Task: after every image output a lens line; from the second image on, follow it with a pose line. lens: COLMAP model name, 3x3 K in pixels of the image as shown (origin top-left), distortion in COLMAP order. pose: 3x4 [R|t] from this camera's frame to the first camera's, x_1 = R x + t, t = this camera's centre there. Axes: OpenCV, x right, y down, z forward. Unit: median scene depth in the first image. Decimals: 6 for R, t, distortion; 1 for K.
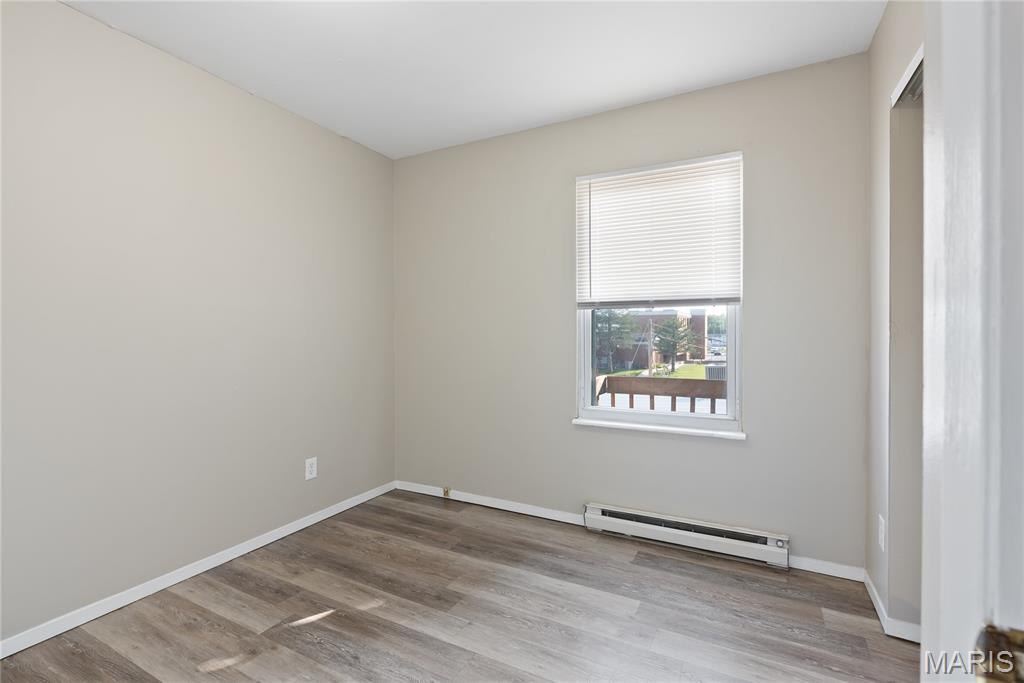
lens RADIAL K [[470.2, 0, 513.5], [0, 470.2, 343.4], [0, 0, 1]] dist [-0.007236, 0.002525]
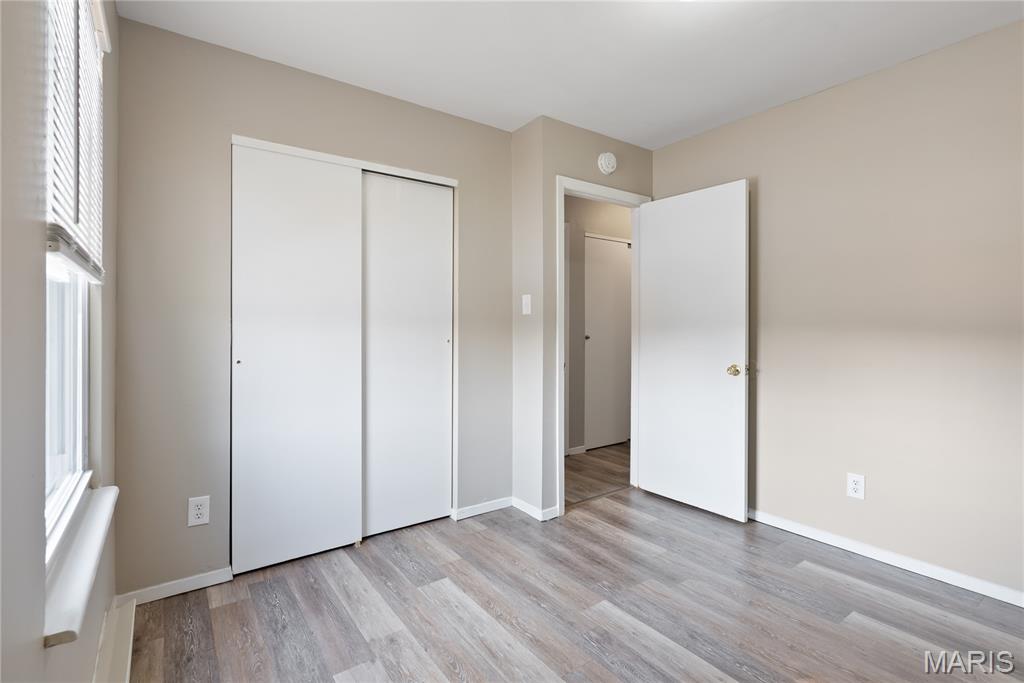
lens RADIAL K [[470.2, 0, 510.5], [0, 470.2, 336.7], [0, 0, 1]] dist [-0.007236, 0.002525]
pose [[-0.898518, -0.008934, 0.438845, -0.170848], [0.002850, 0.999653, 0.026186, -0.014786], [-0.438927, 0.024780, -0.898181, 0.816173]]
